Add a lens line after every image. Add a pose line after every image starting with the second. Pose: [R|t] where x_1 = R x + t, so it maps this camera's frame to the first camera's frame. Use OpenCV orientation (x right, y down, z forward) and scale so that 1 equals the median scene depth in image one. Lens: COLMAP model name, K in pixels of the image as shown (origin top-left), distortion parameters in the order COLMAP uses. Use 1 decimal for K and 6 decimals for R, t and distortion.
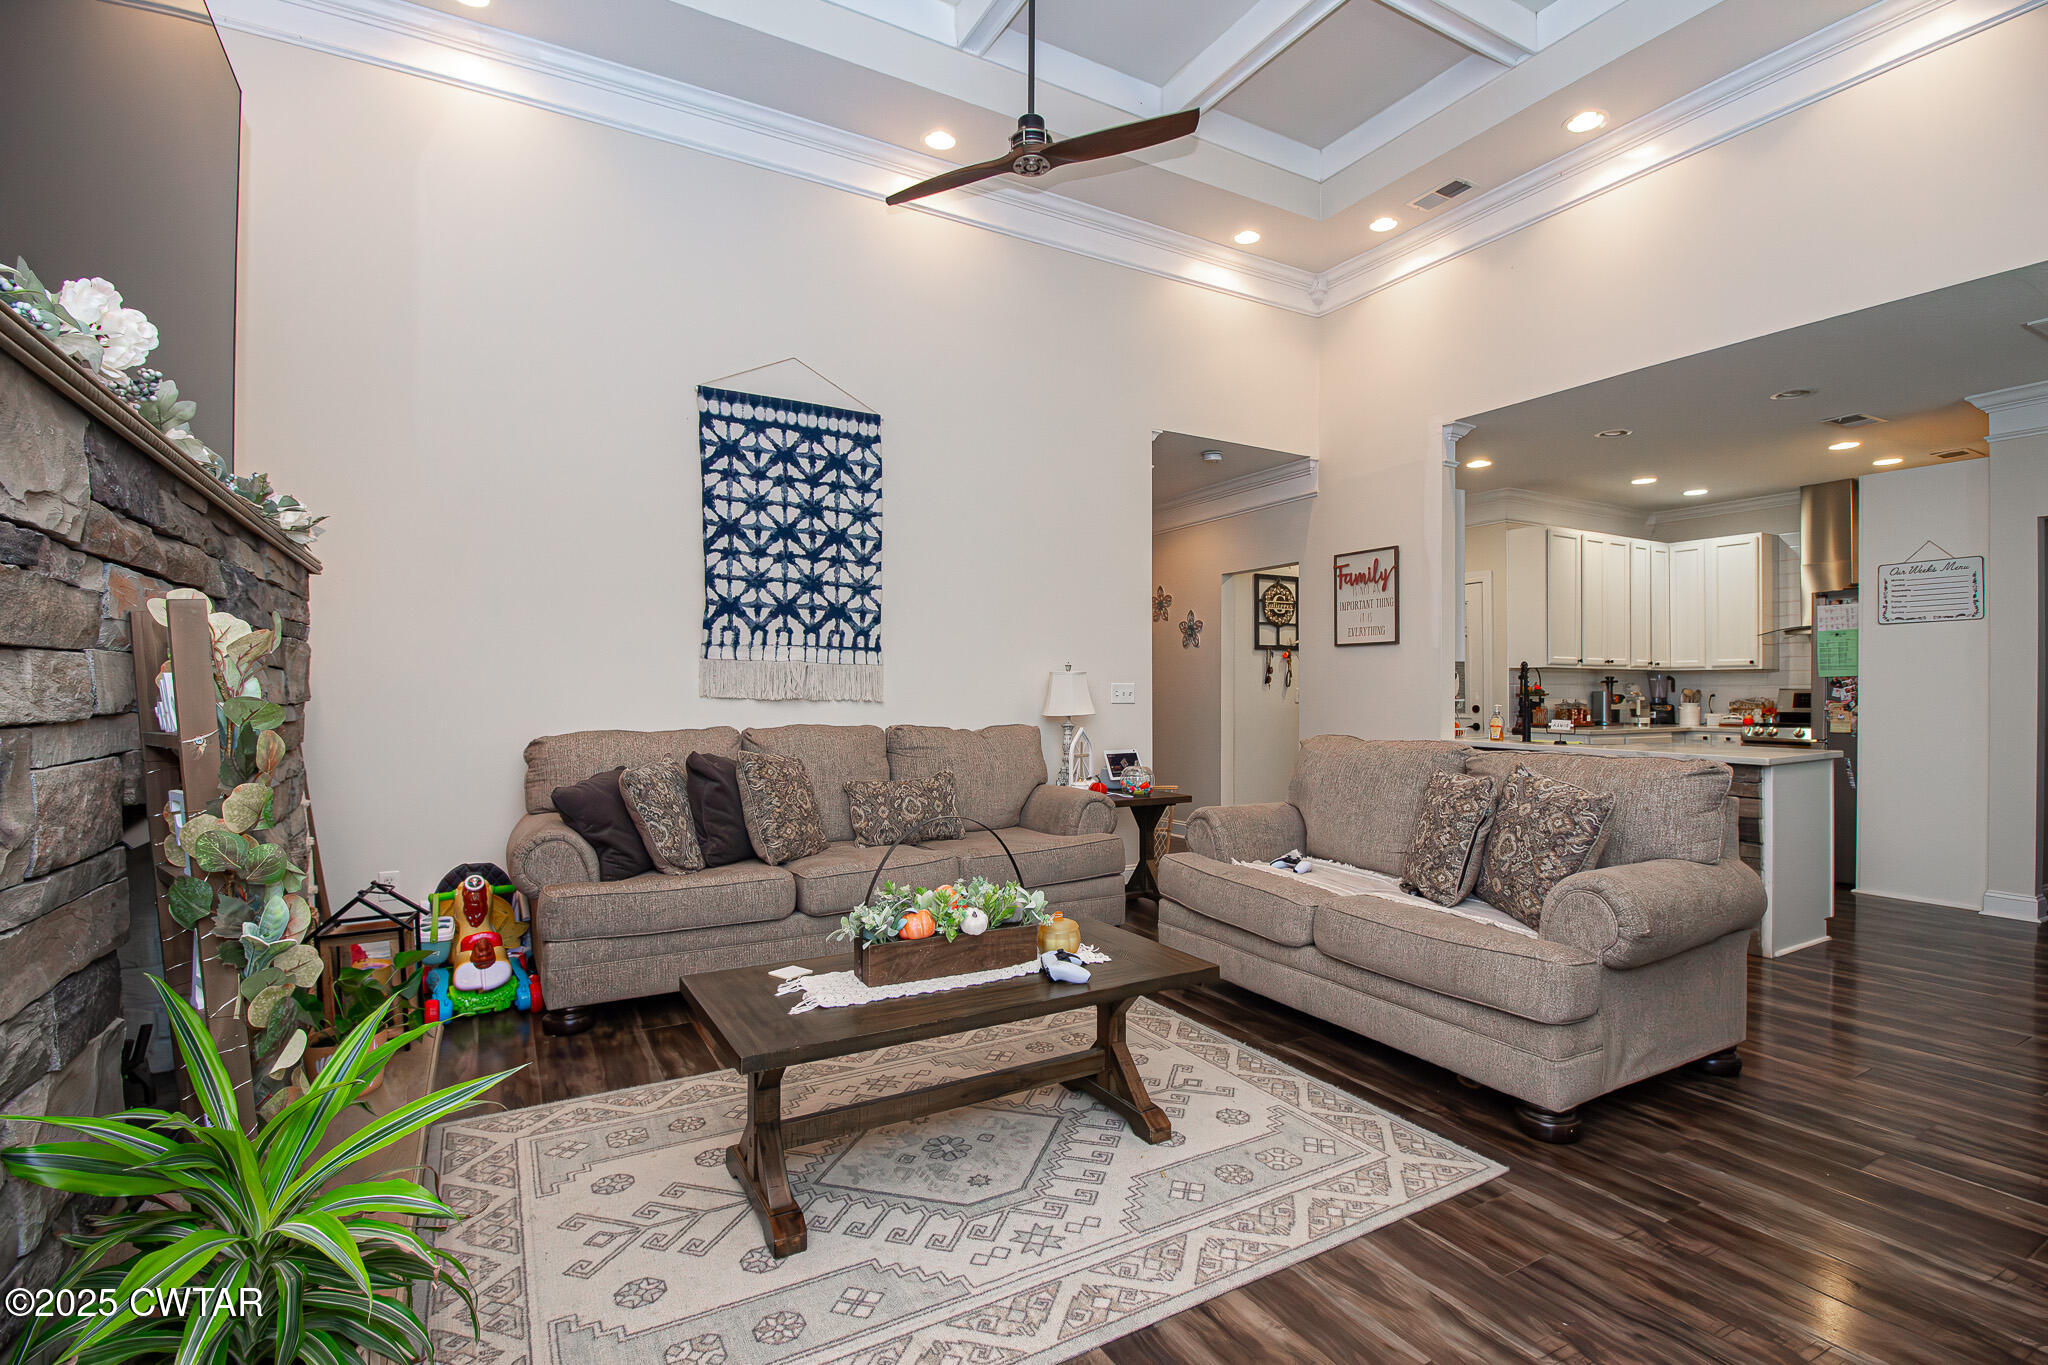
lens RADIAL K [[952.4, 0, 1045.7], [0, 952.4, 678.5], [0, 0, 1]] dist [0.009533, -0.018281]
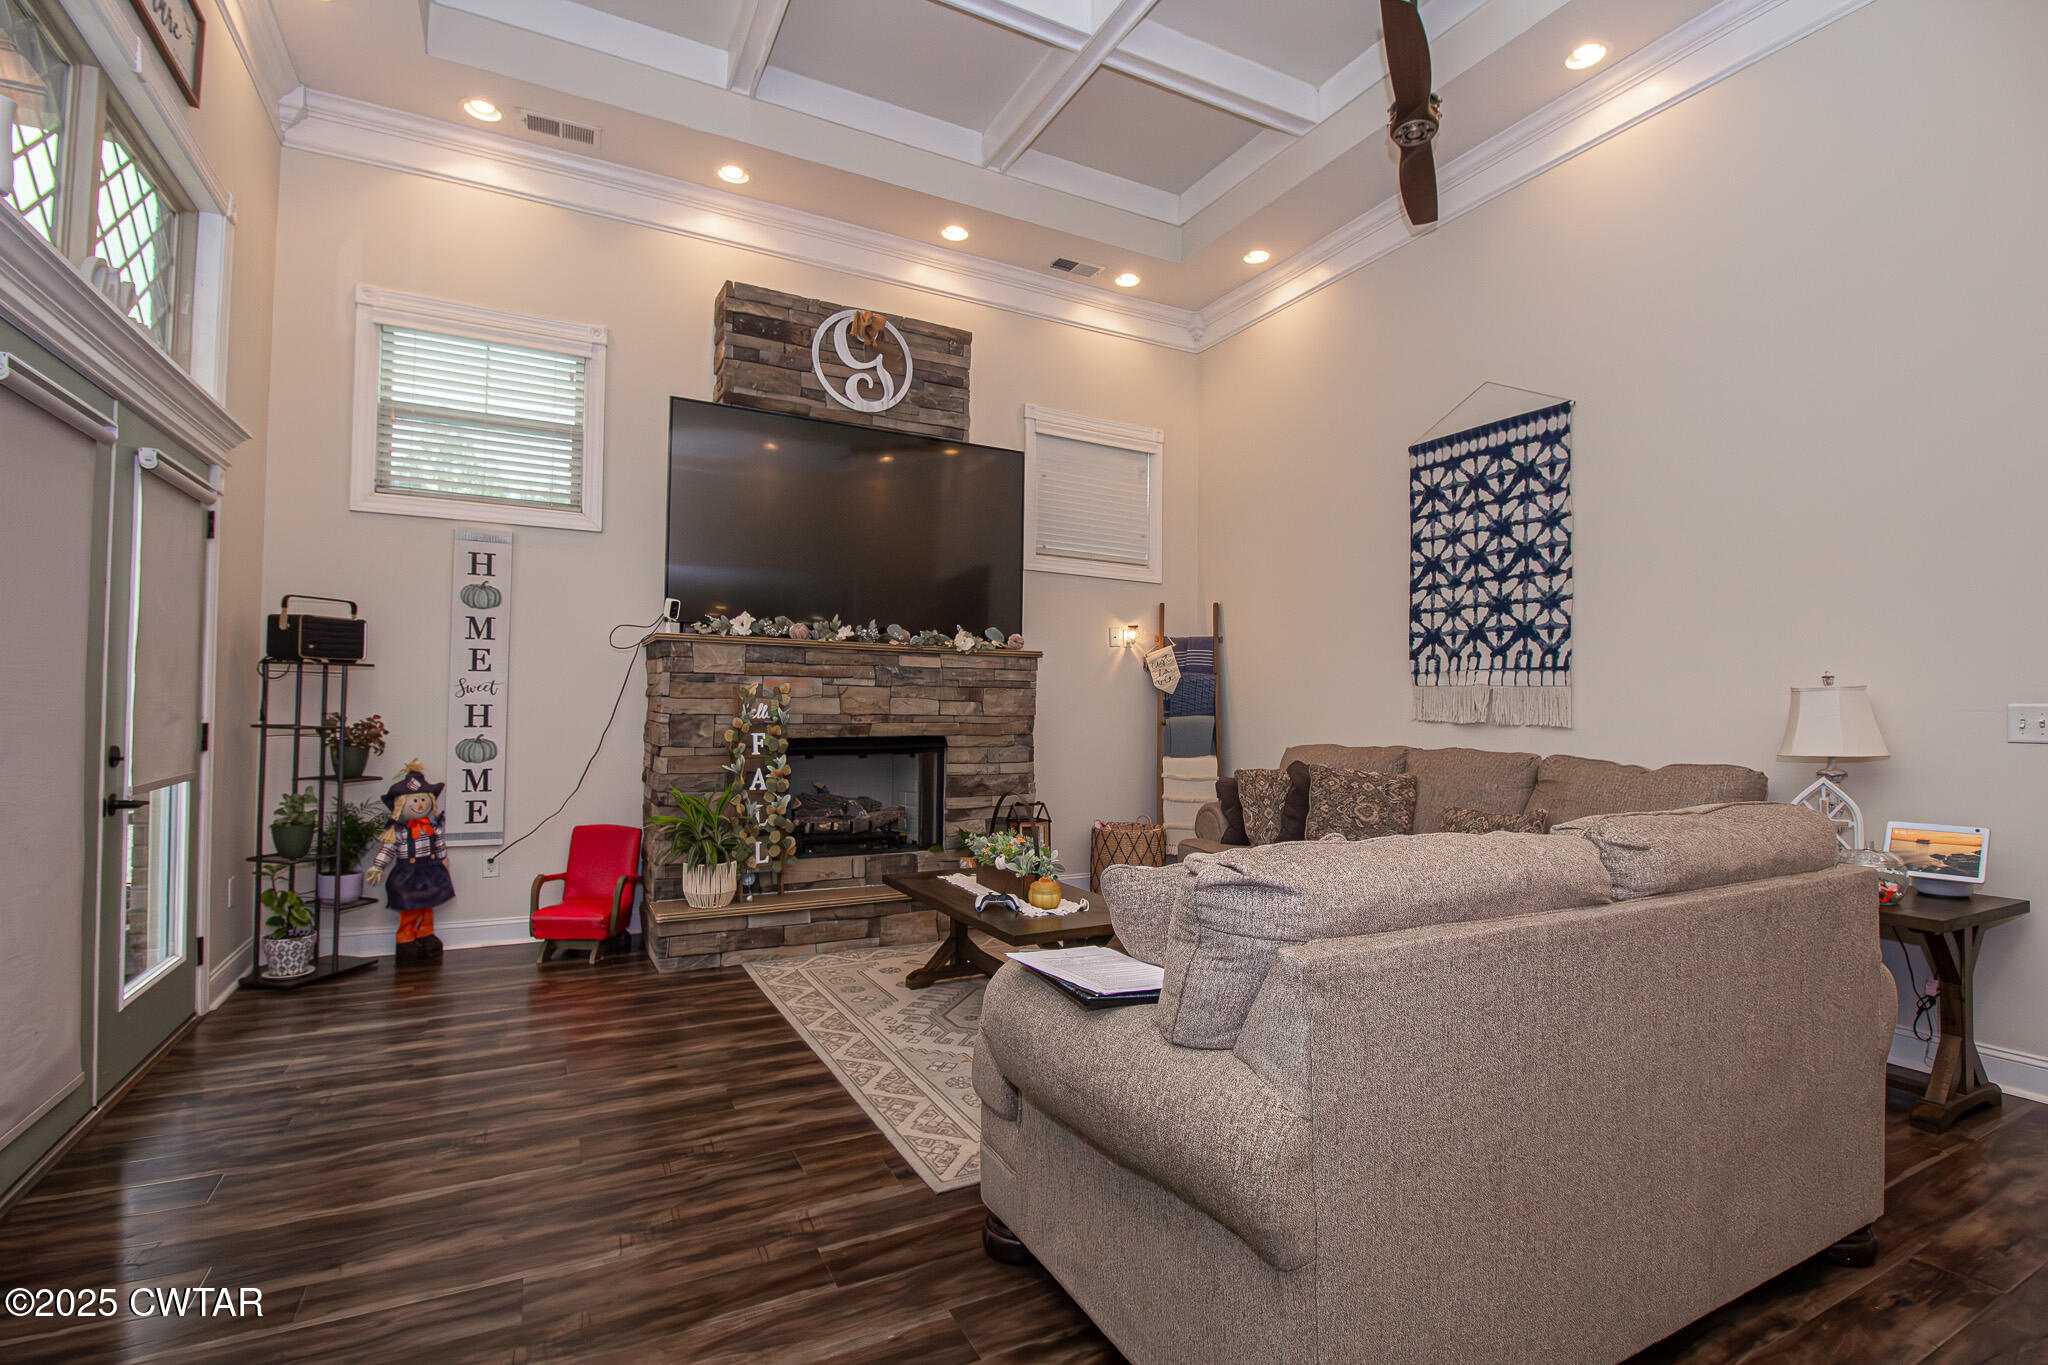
lens RADIAL K [[952.4, 0, 1045.7], [0, 952.4, 678.5], [0, 0, 1]] dist [0.009533, -0.018281]
pose [[-0.035971, -0.035112, -0.998736, 0.747677], [0.003803, 0.999371, -0.035271, 0.008382], [0.999346, -0.005067, -0.035815, 0.577220]]
